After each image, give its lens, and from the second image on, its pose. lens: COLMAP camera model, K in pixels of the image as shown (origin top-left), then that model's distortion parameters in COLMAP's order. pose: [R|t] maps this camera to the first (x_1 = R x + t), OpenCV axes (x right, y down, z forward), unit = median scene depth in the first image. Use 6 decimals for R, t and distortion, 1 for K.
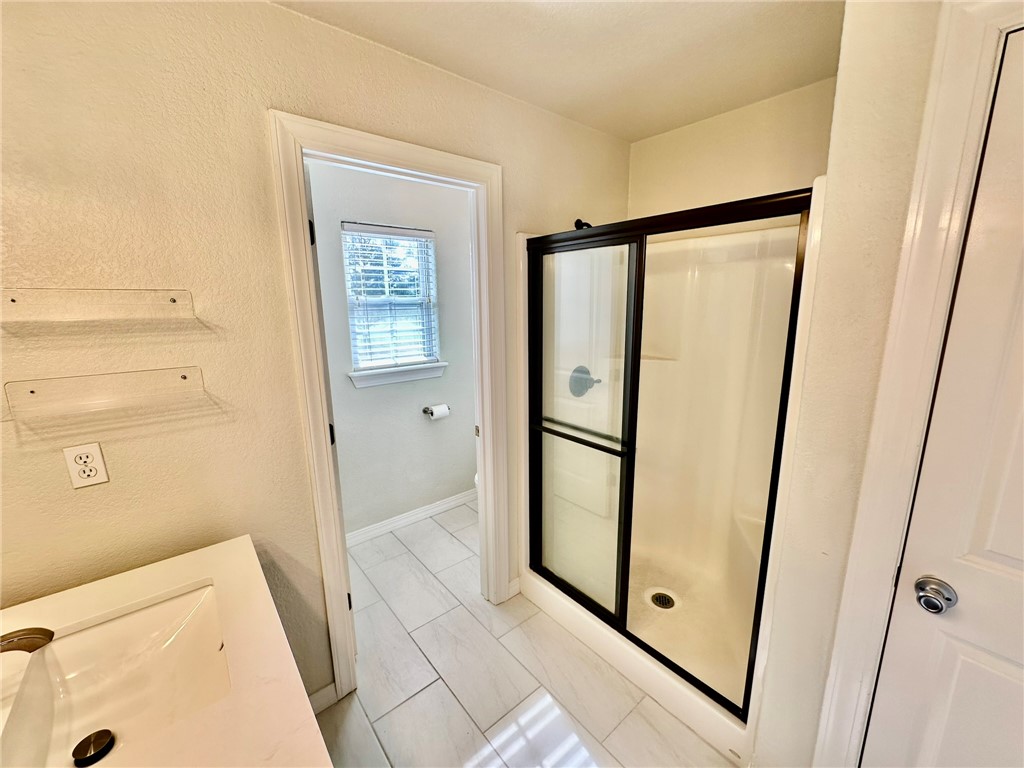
lens RADIAL K [[407.5, 0, 512.0], [0, 407.5, 384.0], [0, 0, 1]] dist [-0.001418, 0.000113]
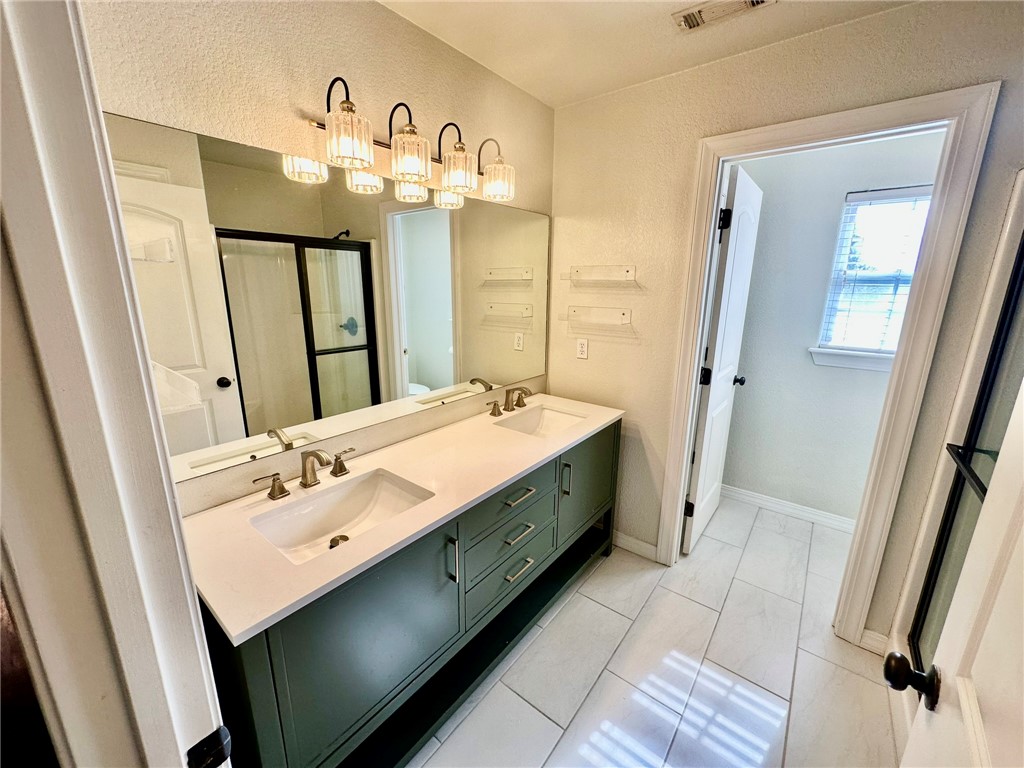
lens RADIAL K [[407.5, 0, 512.0], [0, 407.5, 384.0], [0, 0, 1]] dist [-0.001418, 0.000113]
pose [[0.203010, 0.240656, -0.949142, 0.831240], [-0.205610, 0.958193, 0.198973, 0.021389], [0.957346, 0.154760, 0.244005, 0.115004]]
